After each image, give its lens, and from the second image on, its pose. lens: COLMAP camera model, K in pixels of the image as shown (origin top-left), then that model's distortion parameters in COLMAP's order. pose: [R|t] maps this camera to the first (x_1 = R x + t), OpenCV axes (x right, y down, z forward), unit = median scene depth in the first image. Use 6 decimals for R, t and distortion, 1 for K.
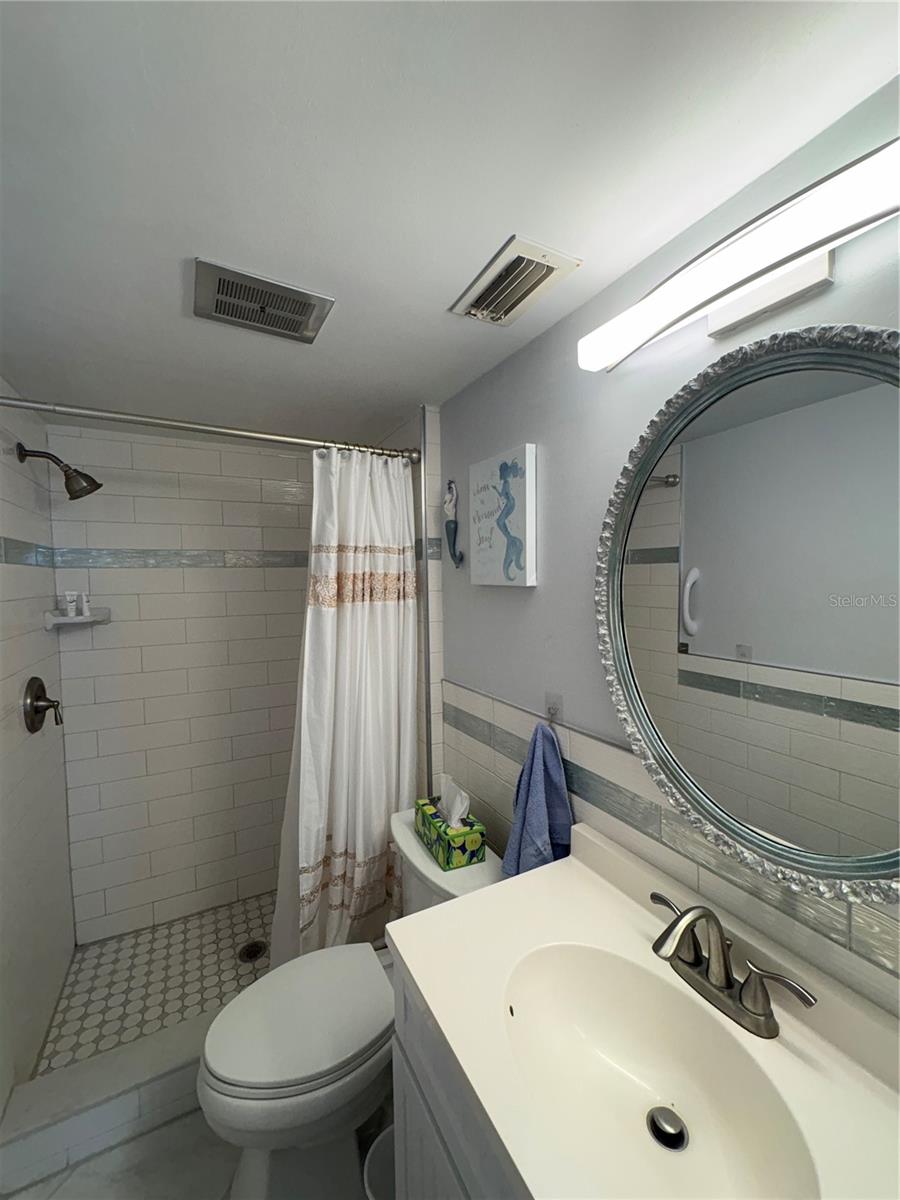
lens RADIAL K [[479.0, 0, 449.7], [0, 479.0, 601.9], [0, 0, 1]] dist [-0.000360, 0.000192]
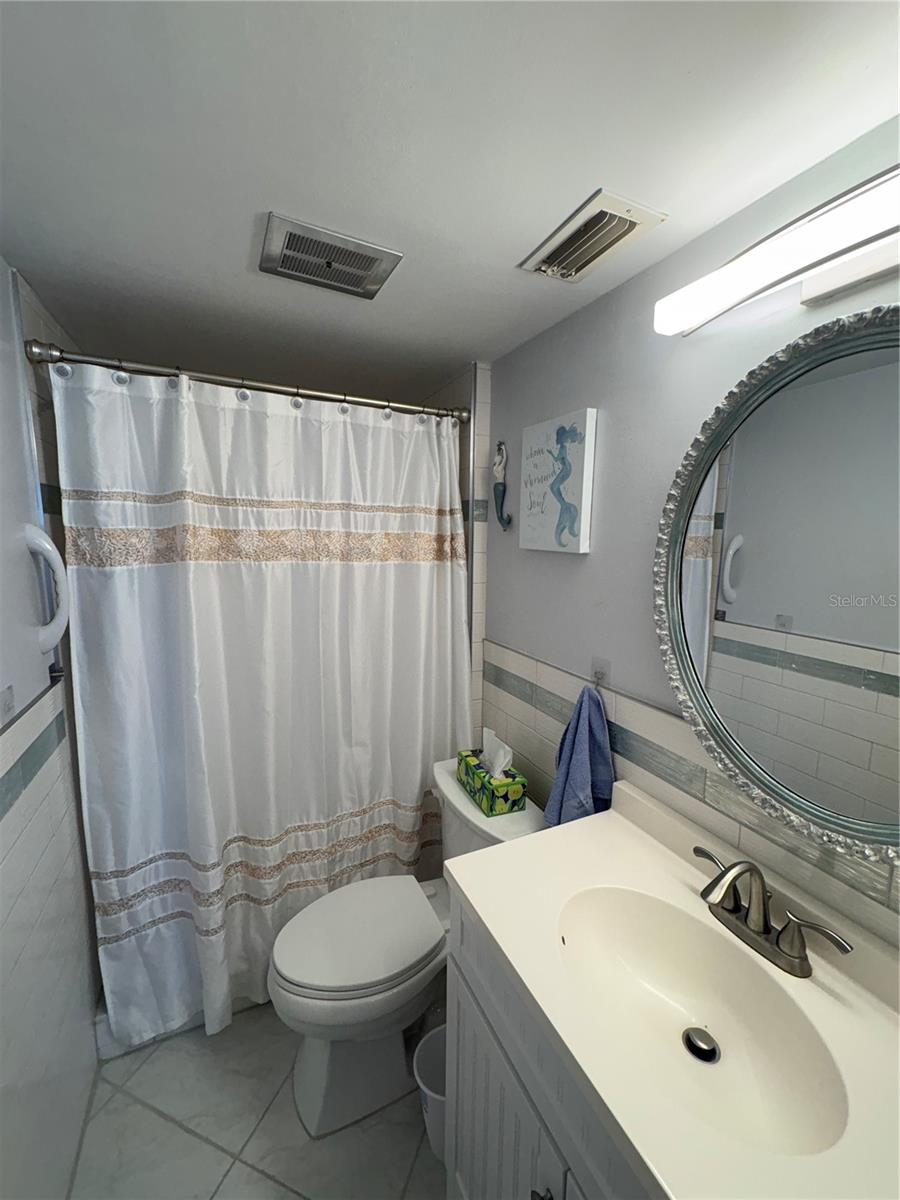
lens RADIAL K [[479.0, 0, 449.7], [0, 479.0, 601.9], [0, 0, 1]] dist [-0.000360, 0.000192]
pose [[0.998639, 0.032940, -0.040424, -0.066141], [-0.029018, 0.995146, 0.094038, -0.016680], [0.043326, -0.092737, 0.994748, -0.028133]]
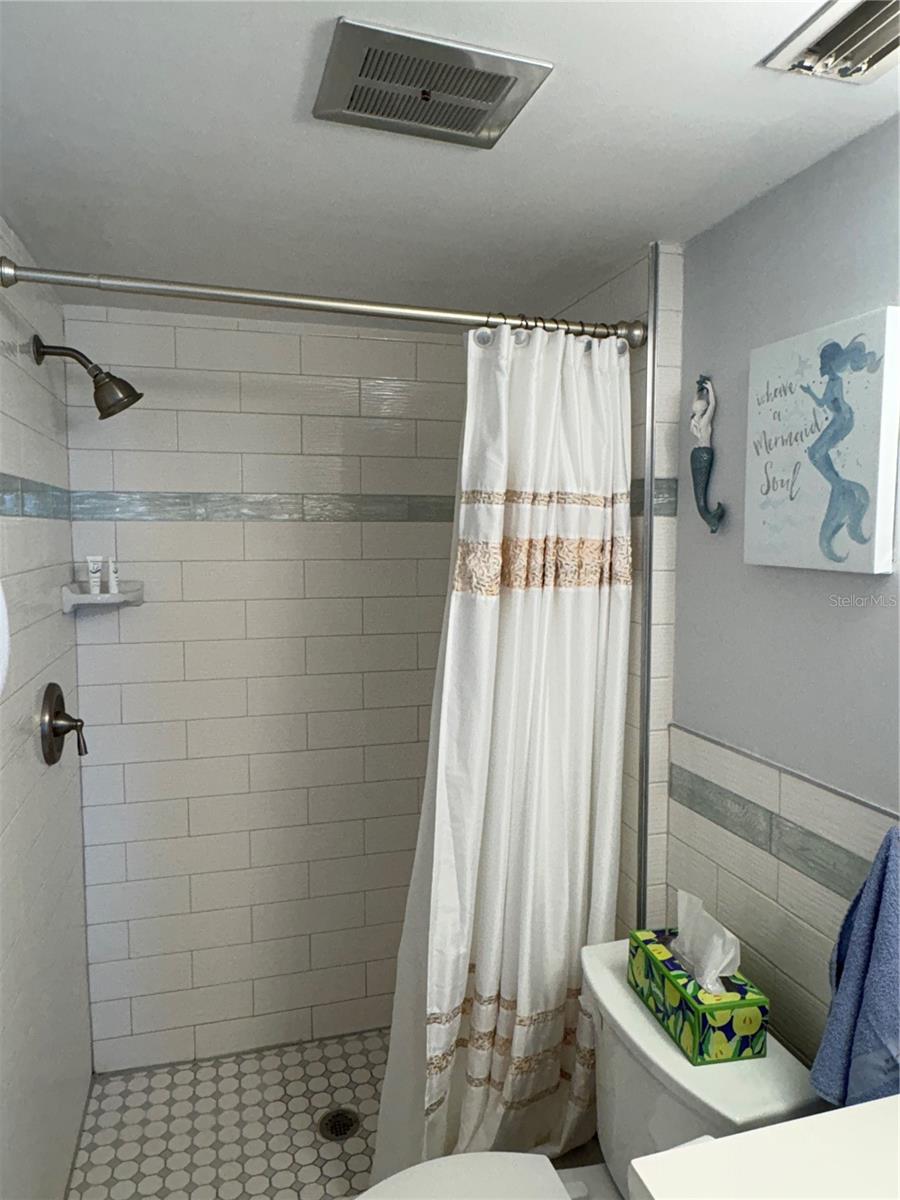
lens RADIAL K [[788.8, 0, 445.3], [0, 788.8, 597.9], [0, 0, 1]] dist [-0.004122, 0.005024]
pose [[0.979116, 0.032657, -0.200664, -0.127087], [-0.025590, 0.998961, 0.037709, -0.025228], [0.201687, -0.031787, 0.978934, 0.029660]]
